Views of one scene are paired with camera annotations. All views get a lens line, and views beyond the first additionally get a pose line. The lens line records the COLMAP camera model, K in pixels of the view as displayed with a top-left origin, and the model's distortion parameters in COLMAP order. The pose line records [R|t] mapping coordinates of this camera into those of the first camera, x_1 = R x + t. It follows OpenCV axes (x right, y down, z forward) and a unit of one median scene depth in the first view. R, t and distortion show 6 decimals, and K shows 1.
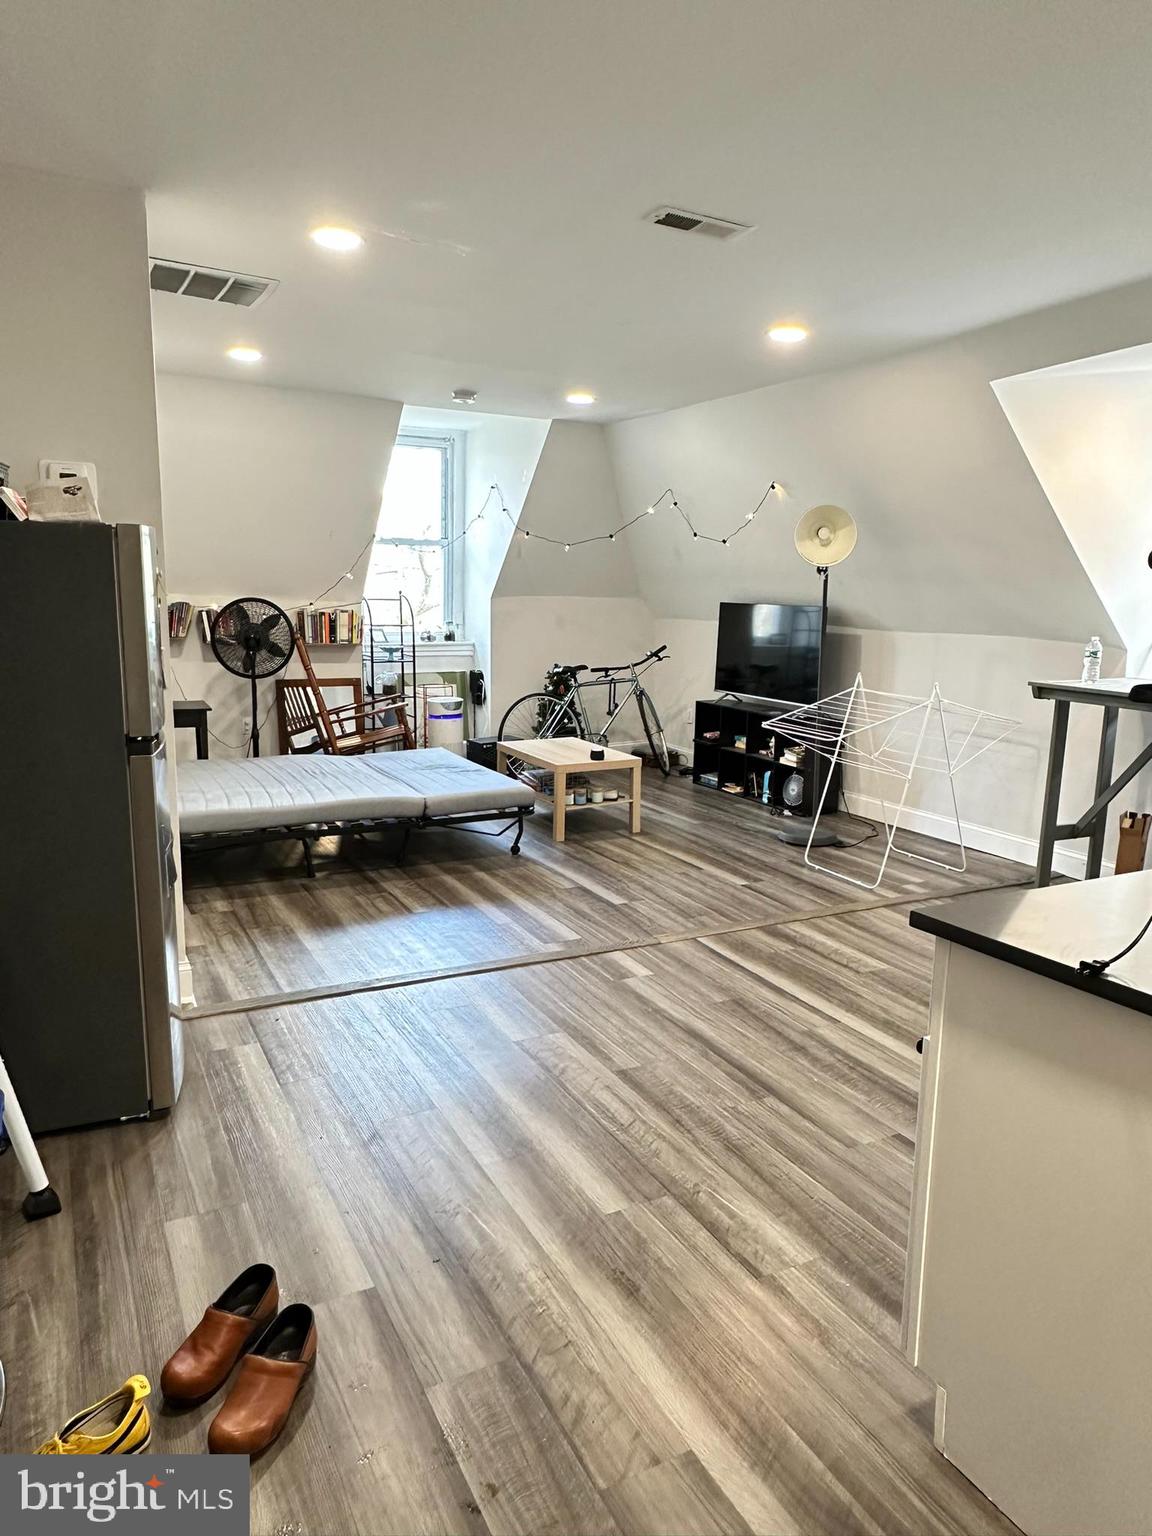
lens RADIAL K [[1012.4, 0, 576.0], [0, 1012.4, 768.0], [0, 0, 1]] dist [-0.003709, 0.000308]
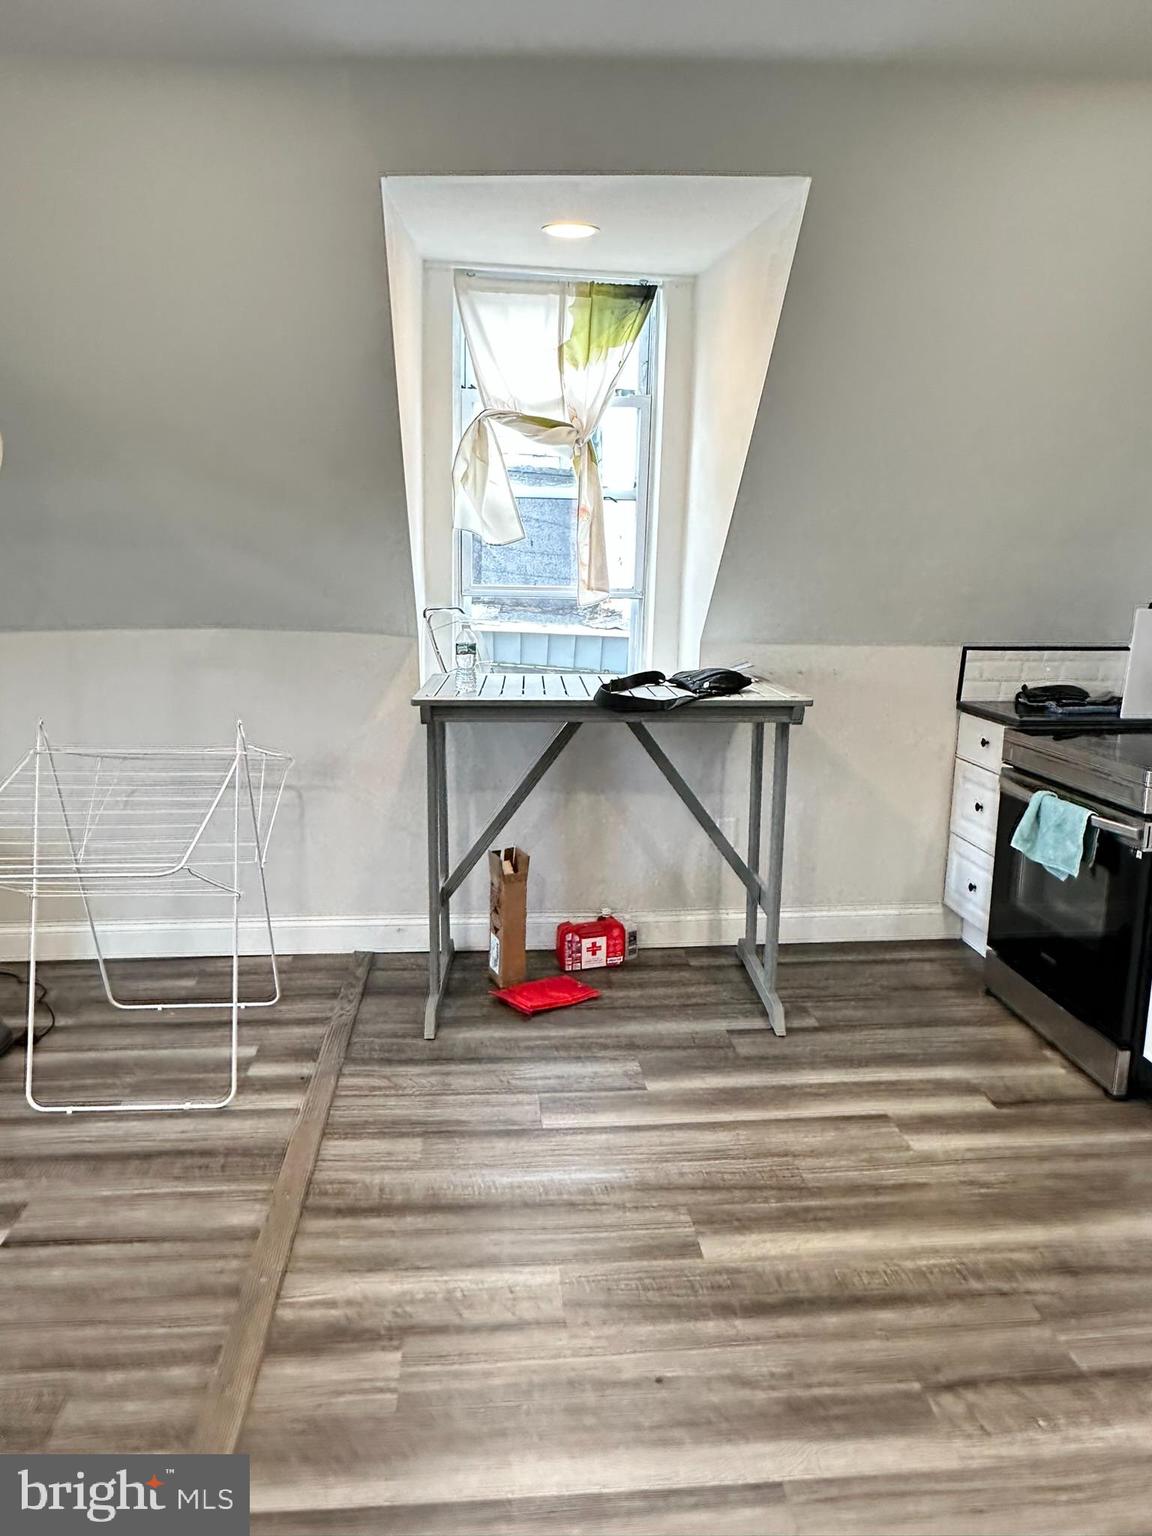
lens RADIAL K [[1028.6, 0, 576.0], [0, 1028.6, 768.0], [0, 0, 1]] dist [-0.002803, 0.003144]
pose [[0.392605, -0.193217, 0.899182, -0.100809], [0.162961, 0.976828, 0.138749, -0.111416], [-0.905155, 0.092058, 0.414995, 0.619672]]
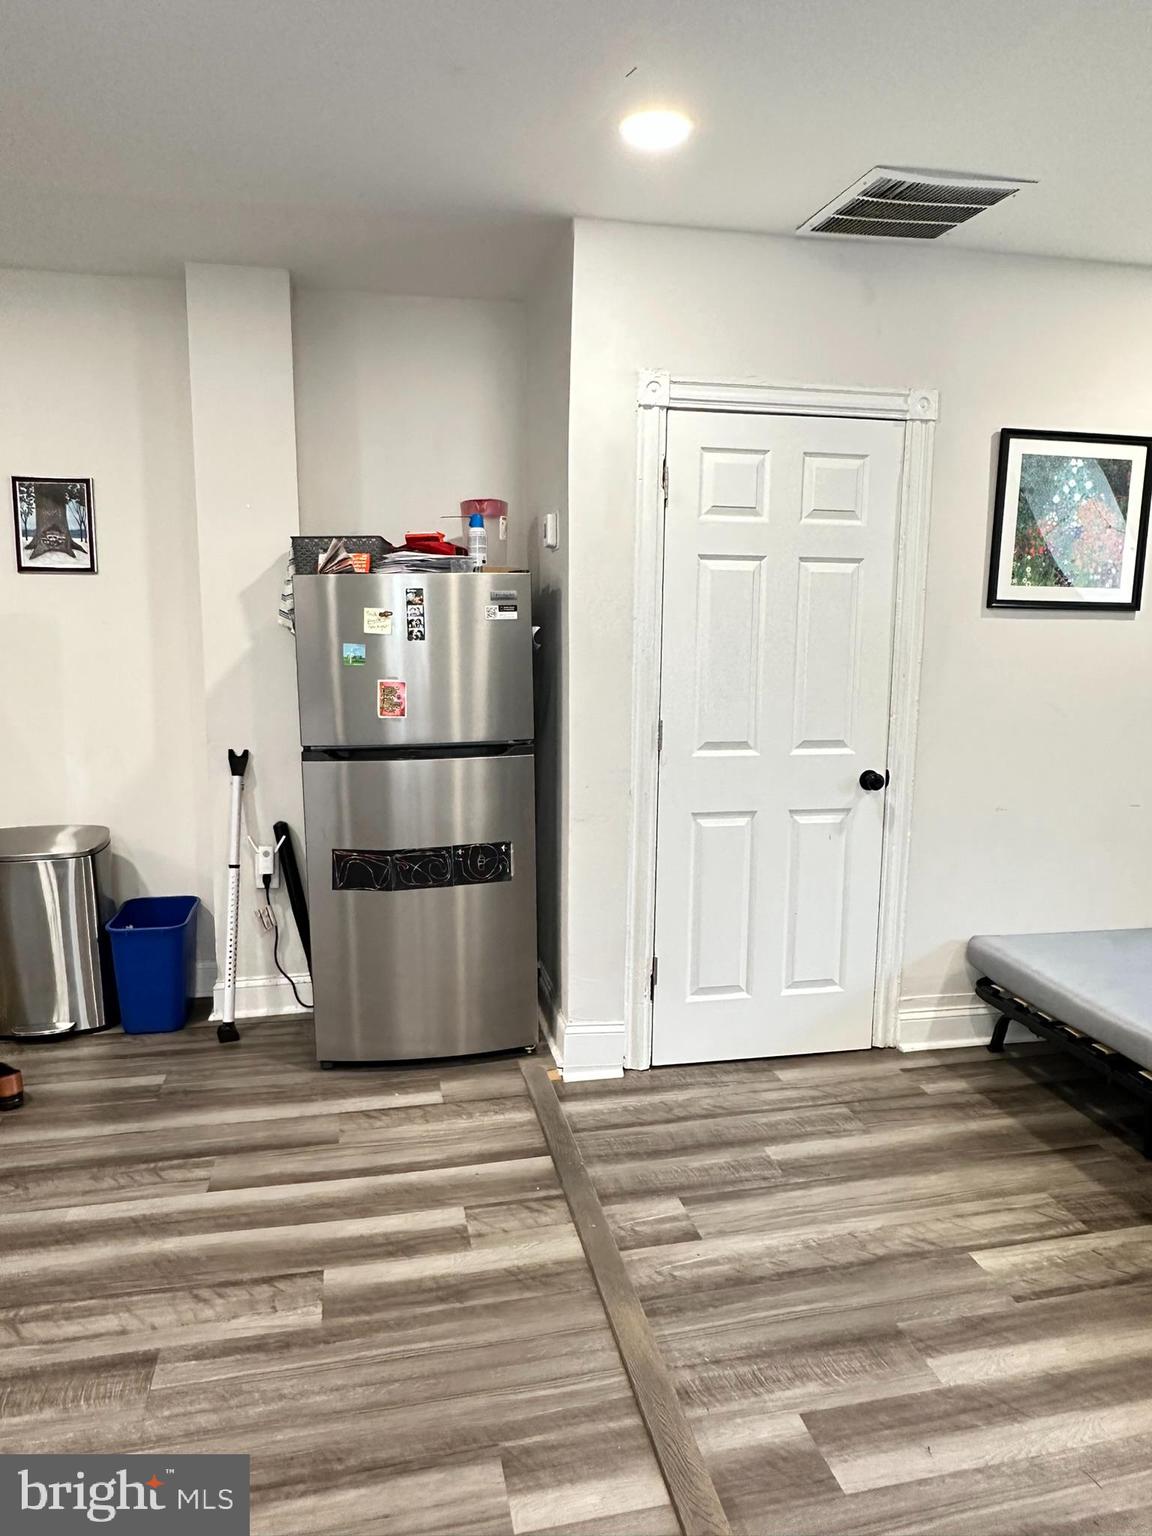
lens RADIAL K [[1012.4, 0, 576.0], [0, 1012.4, 768.0], [0, 0, 1]] dist [-0.003709, 0.000308]
pose [[-0.268207, 0.121611, -0.955655, 0.346122], [-0.182744, 0.967566, 0.174414, -0.146136], [0.945870, 0.221419, -0.237284, 0.844115]]
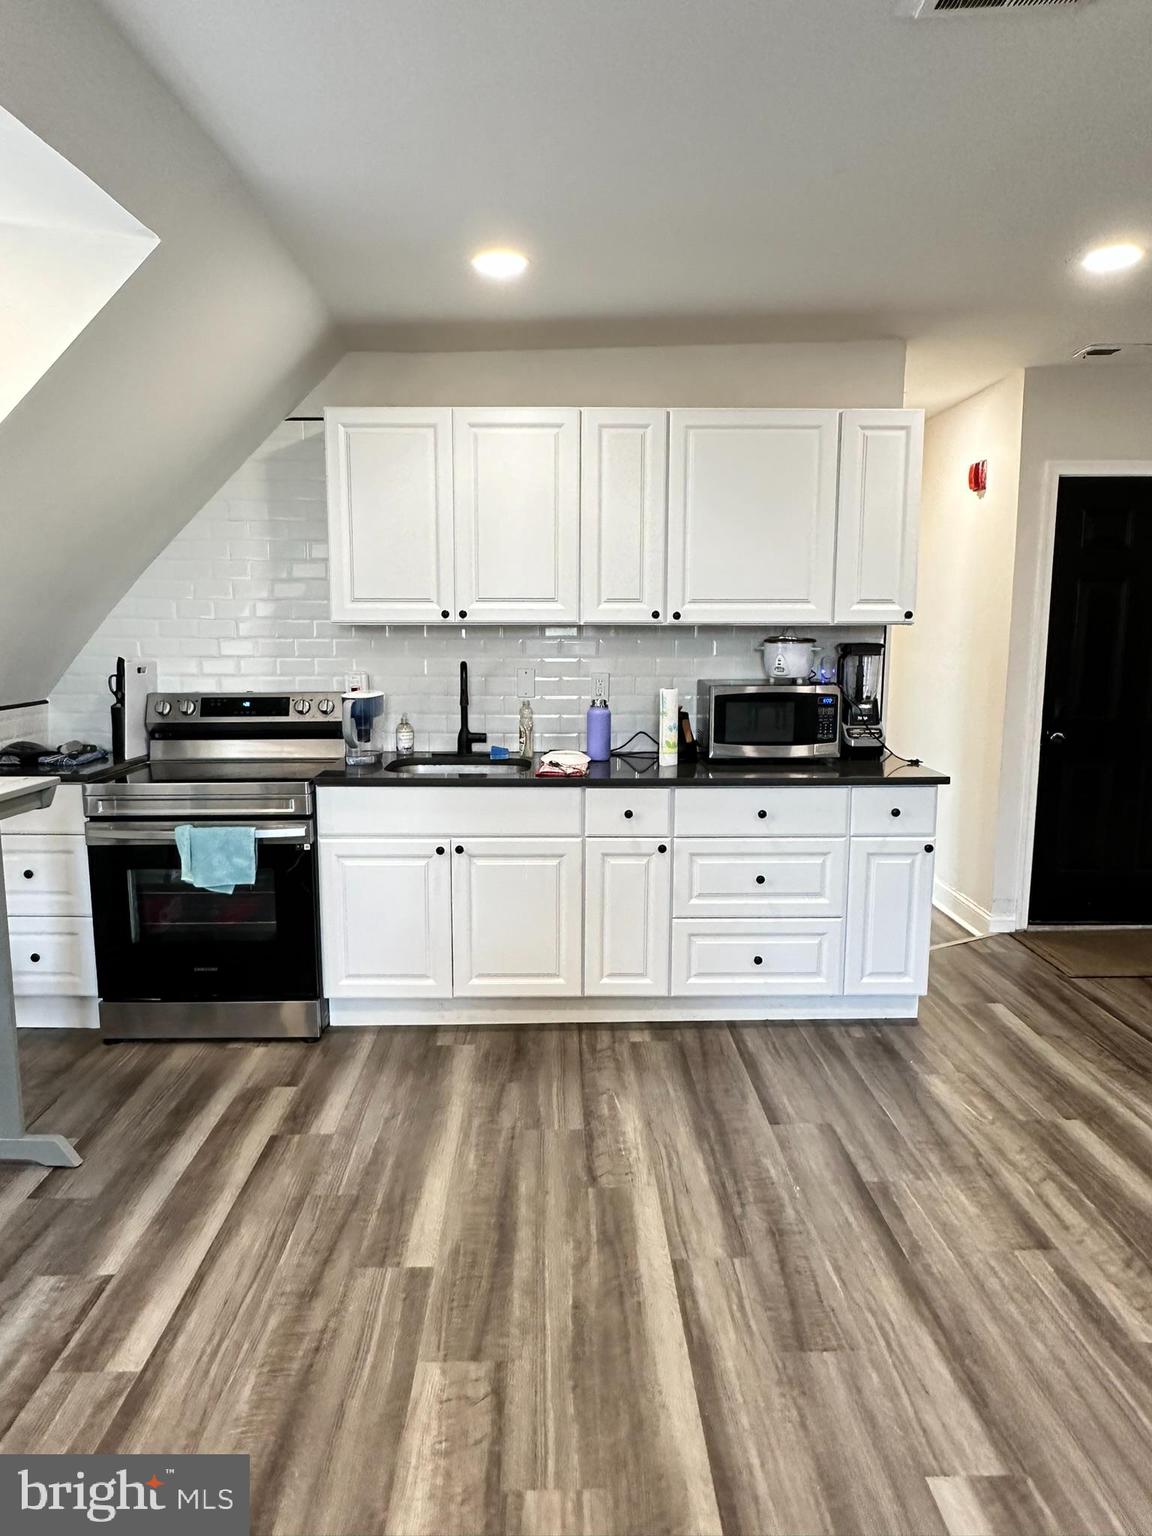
lens RADIAL K [[1012.4, 0, 576.0], [0, 1012.4, 768.0], [0, 0, 1]] dist [-0.003709, 0.000308]
pose [[-0.894982, -0.083136, 0.438288, 0.035995], [0.060158, 0.951016, 0.303233, -0.196768], [-0.442028, 0.297754, -0.846140, 1.087148]]
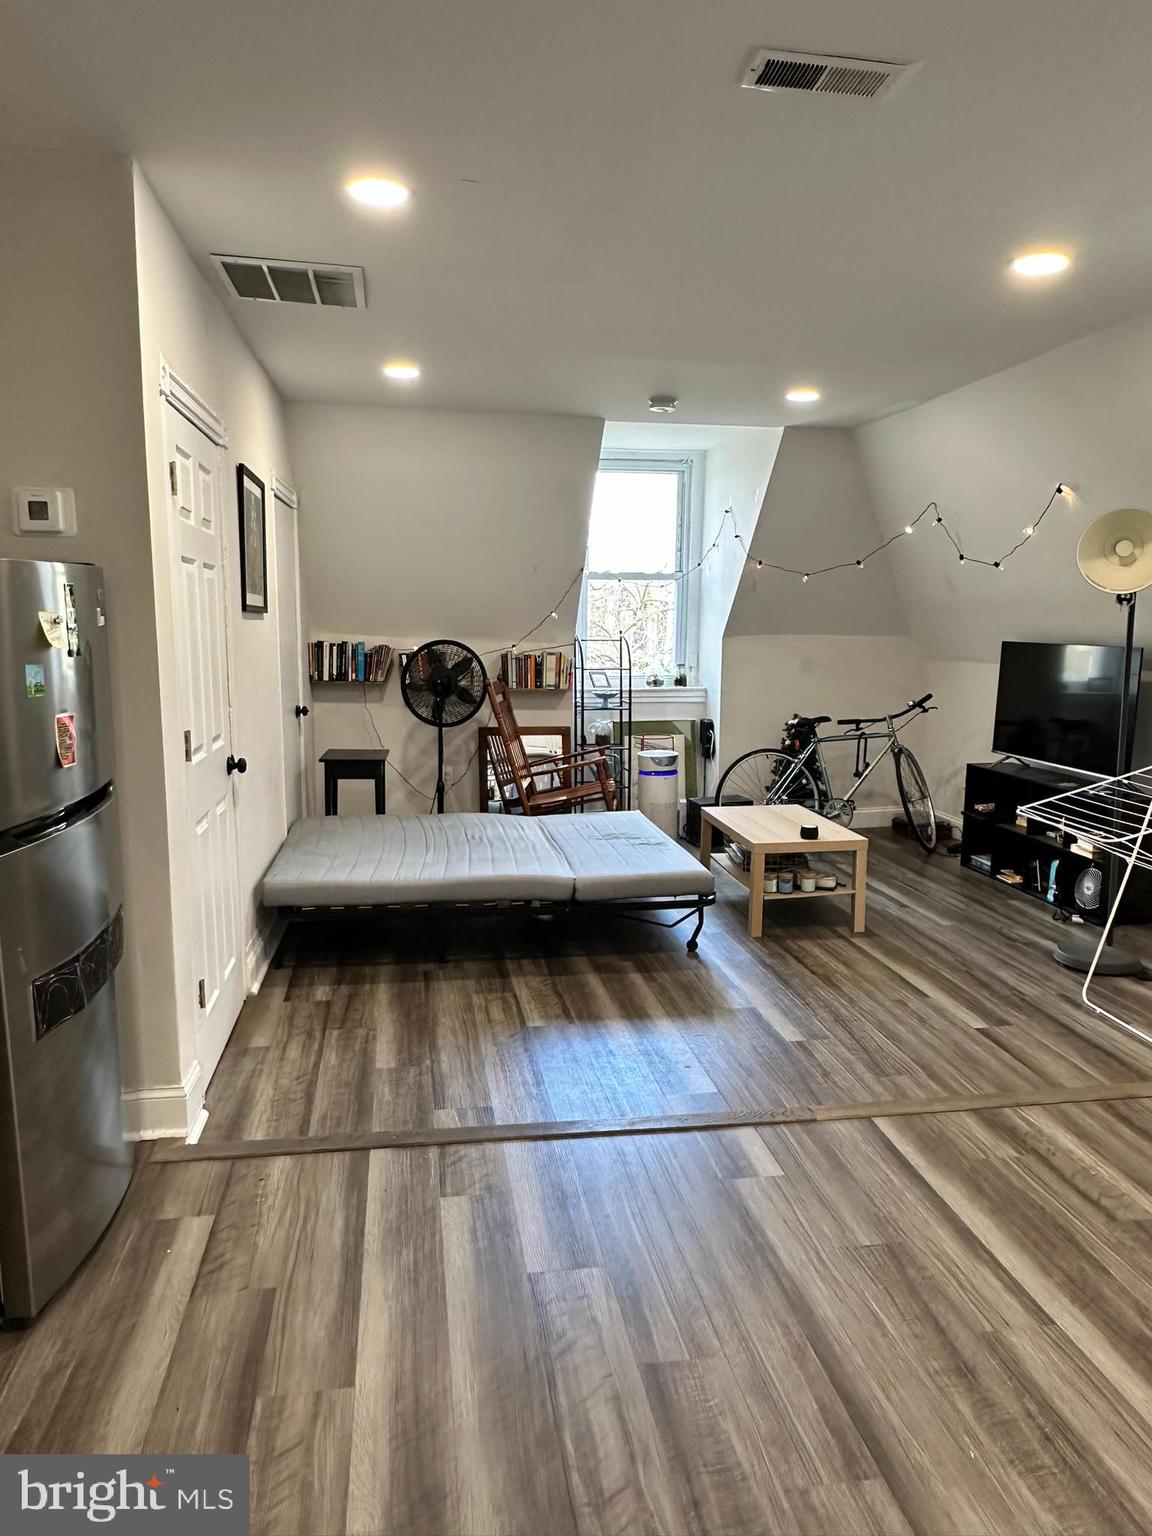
lens RADIAL K [[1013.4, 0, 570.8], [0, 1013.4, 766.1], [0, 0, 1]] dist [-0.002308, 0.000327]
pose [[0.947814, 0.033237, -0.317087, 0.119966], [-0.045003, 0.998541, -0.029852, -0.041469], [0.315632, 0.042563, 0.947927, 0.221194]]
